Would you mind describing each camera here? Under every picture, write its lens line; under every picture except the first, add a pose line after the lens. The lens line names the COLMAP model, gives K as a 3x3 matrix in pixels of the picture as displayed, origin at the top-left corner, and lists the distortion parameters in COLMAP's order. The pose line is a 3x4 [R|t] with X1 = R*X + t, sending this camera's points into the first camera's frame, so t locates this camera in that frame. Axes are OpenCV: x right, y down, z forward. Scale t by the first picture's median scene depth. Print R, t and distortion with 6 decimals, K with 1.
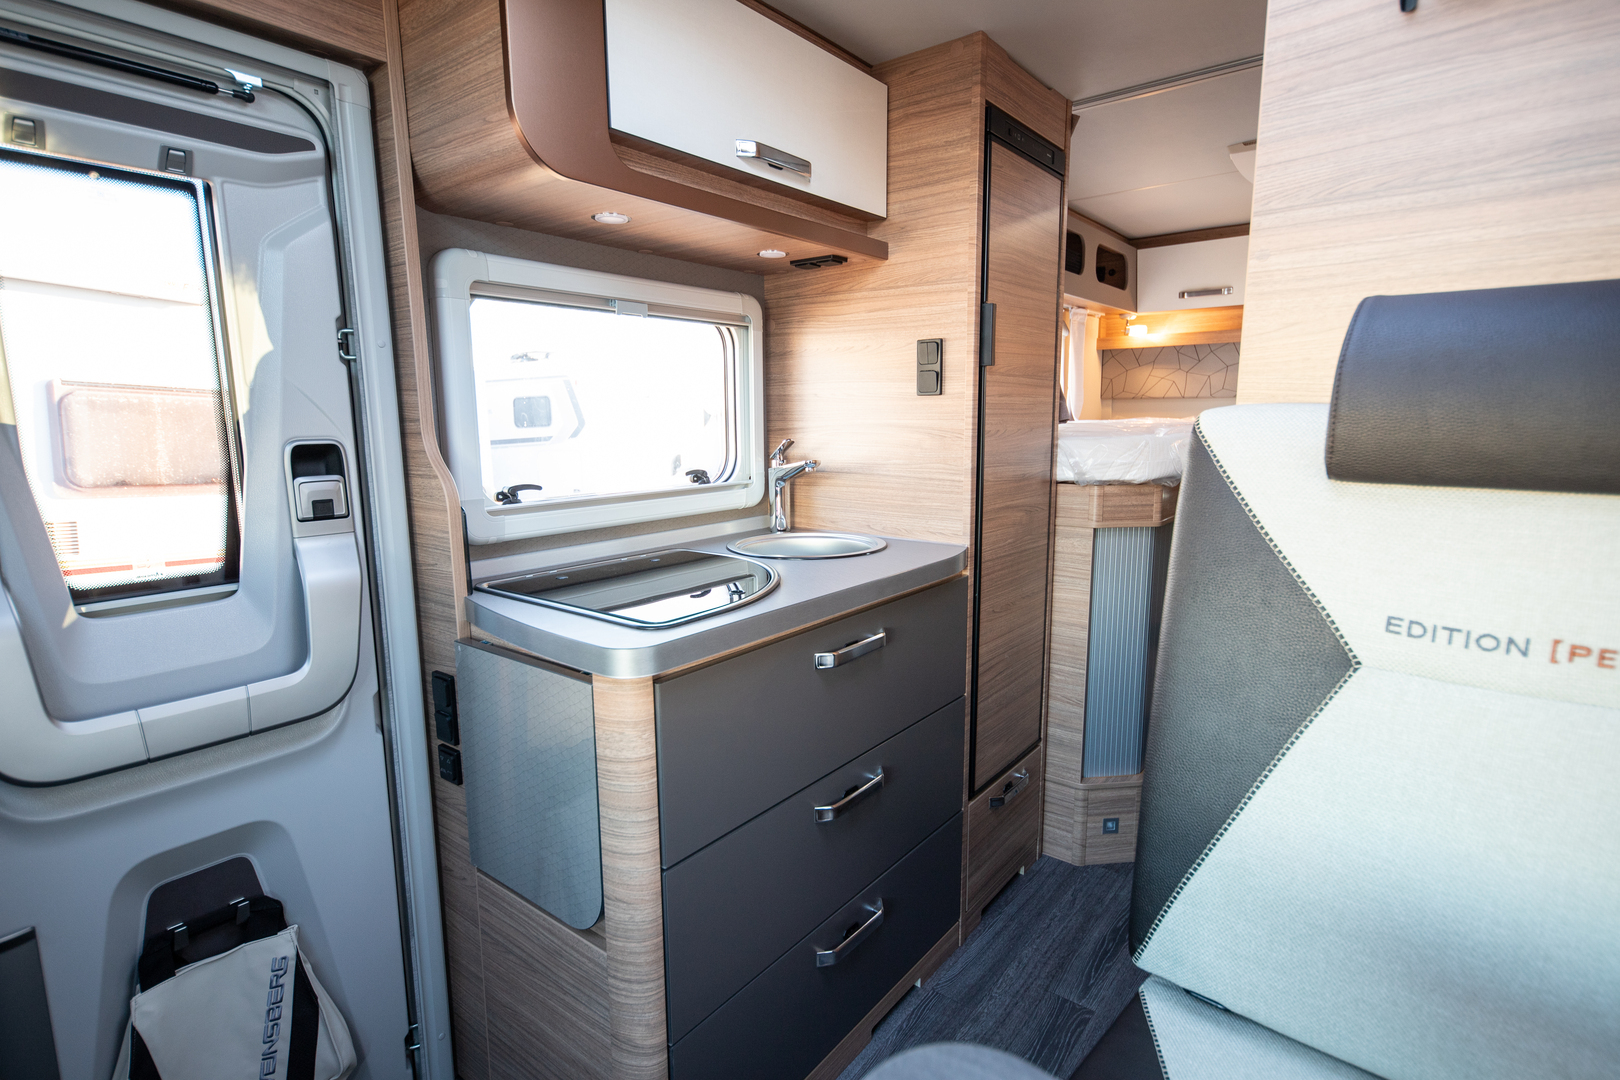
lens RADIAL K [[809.9, 0, 812.8], [0, 809.9, 543.6], [0, 0, 1]] dist [0.002708, -0.000328]
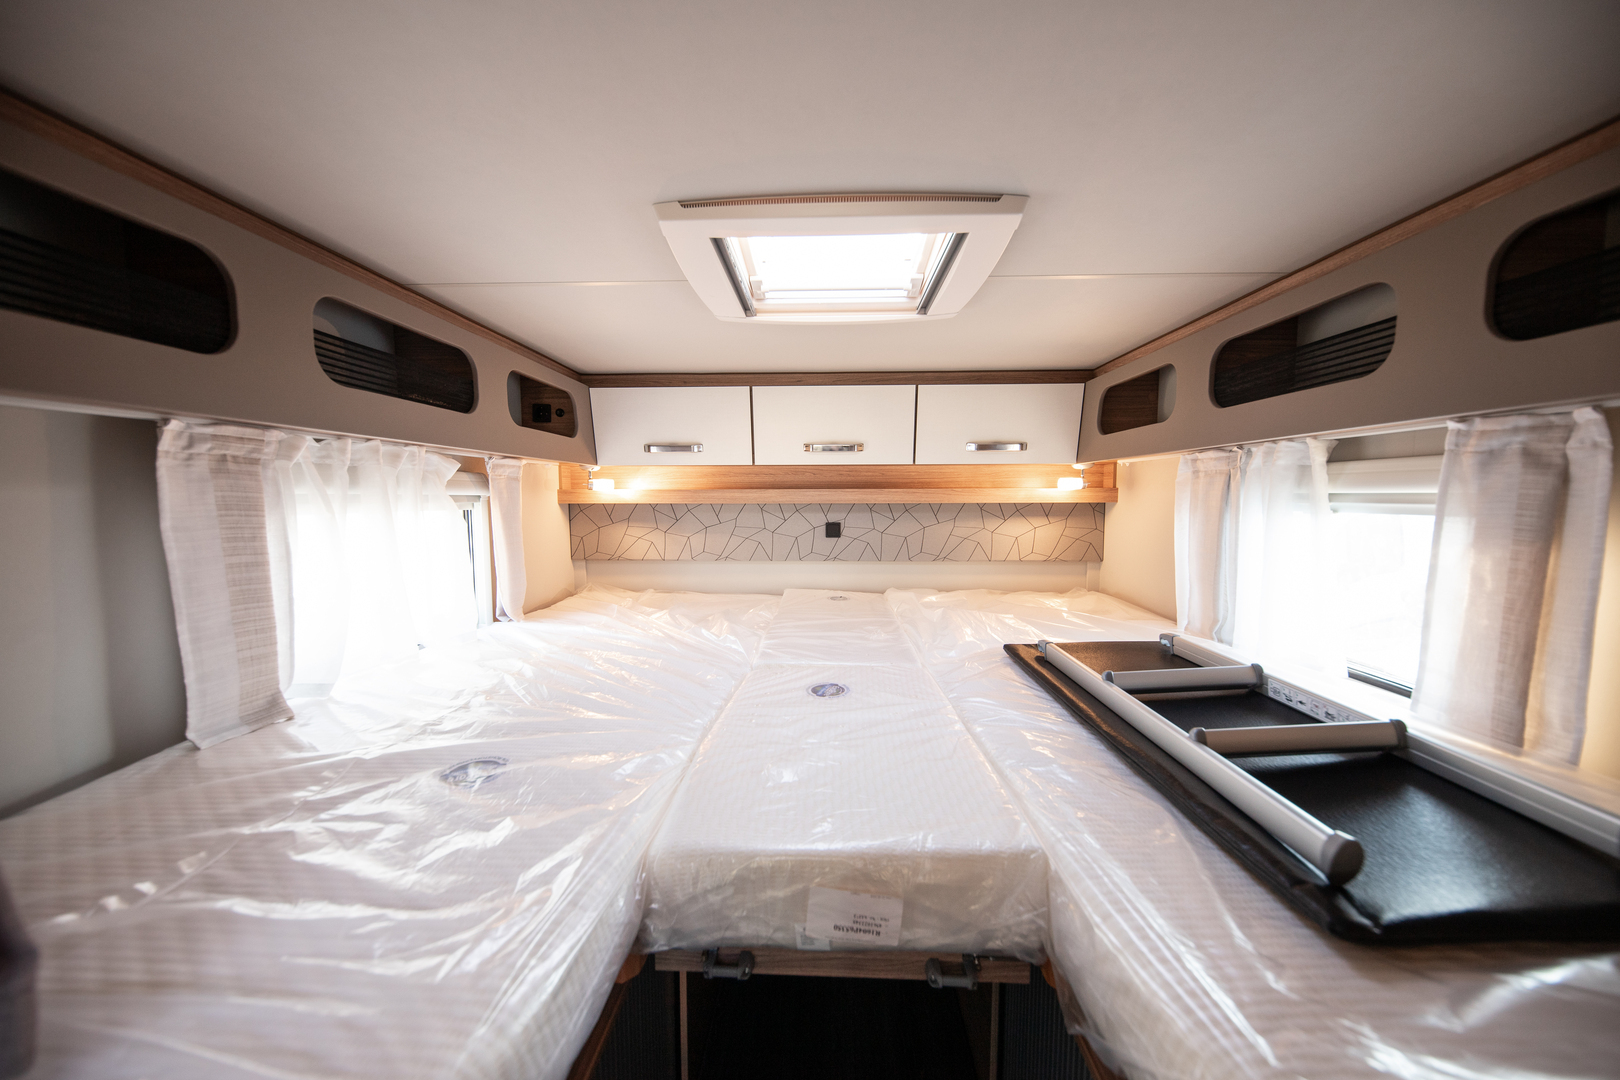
lens RADIAL K [[552.6, 0, 810.0], [0, 552.6, 540.0], [0, 0, 1]] dist [-0.000138, -0.006015]
pose [[0.808569, -0.036566, 0.587264, 0.508982], [0.088773, 0.994224, -0.060321, -0.329561], [-0.581666, 0.100907, 0.807144, 0.917457]]
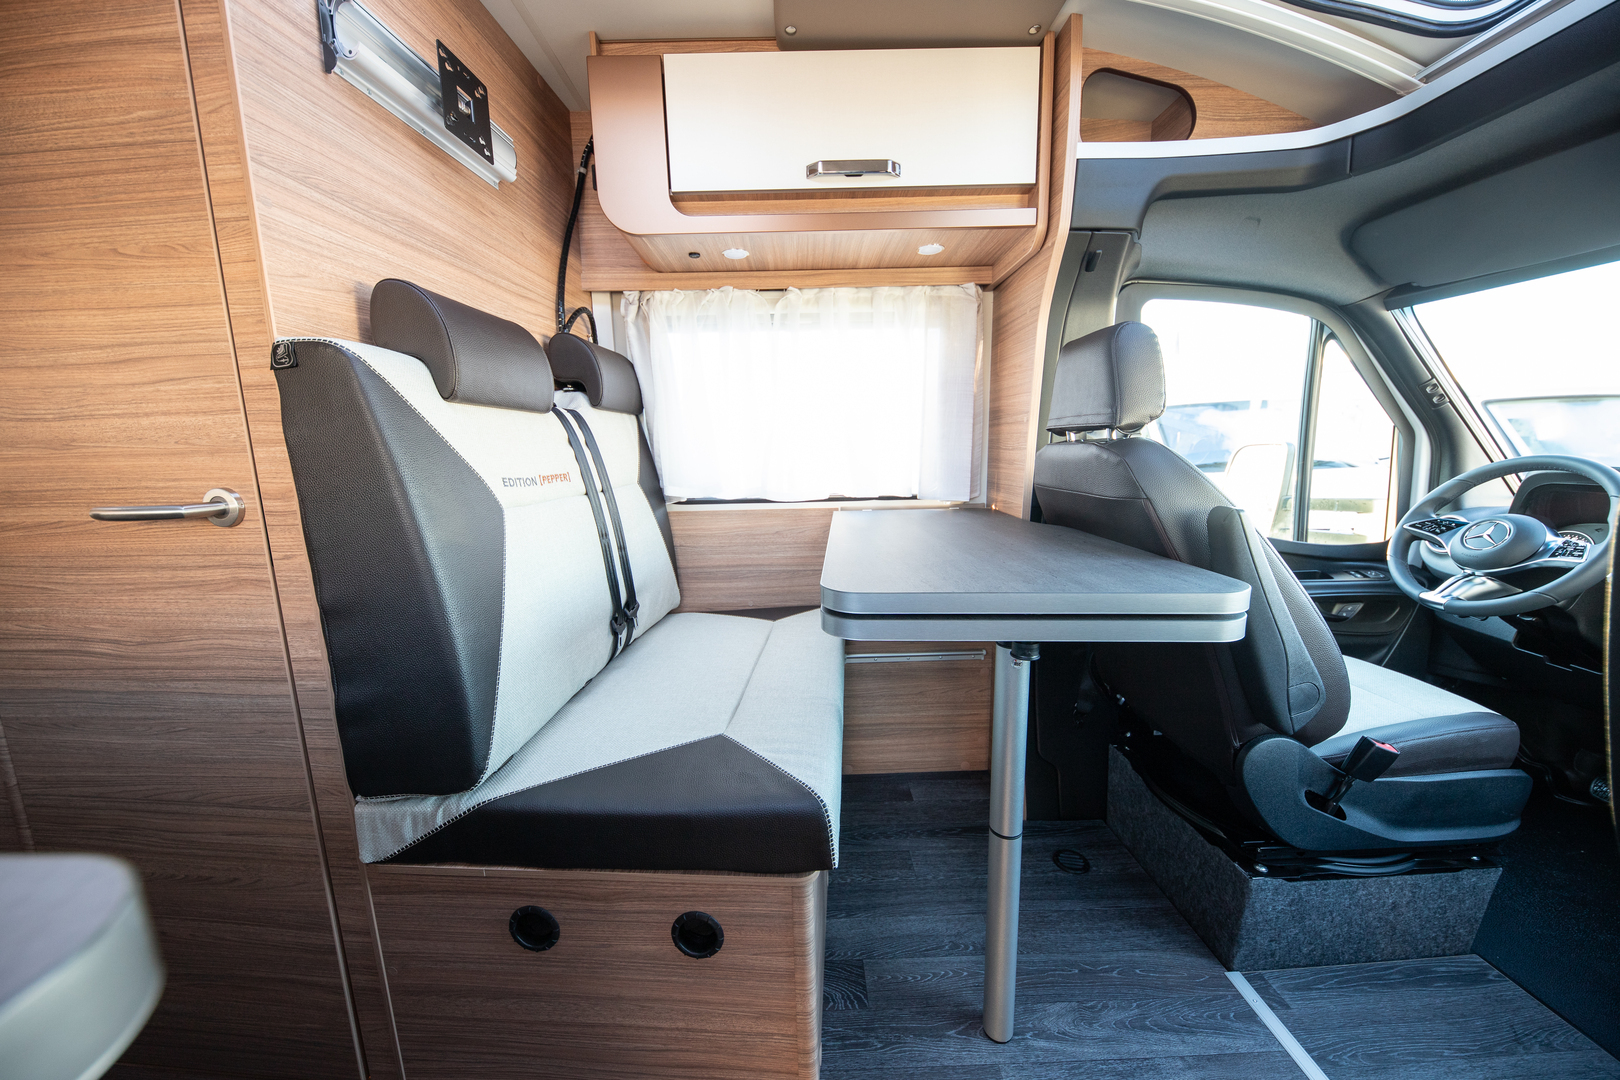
lens RADIAL K [[552.6, 0, 810.0], [0, 552.6, 540.0], [0, 0, 1]] dist [-0.000138, -0.006015]
pose [[-0.623963, -0.106570, 0.774153, -0.284695], [0.150141, 0.955852, 0.252596, 0.006266], [-0.766895, 0.273842, -0.580416, 0.516336]]
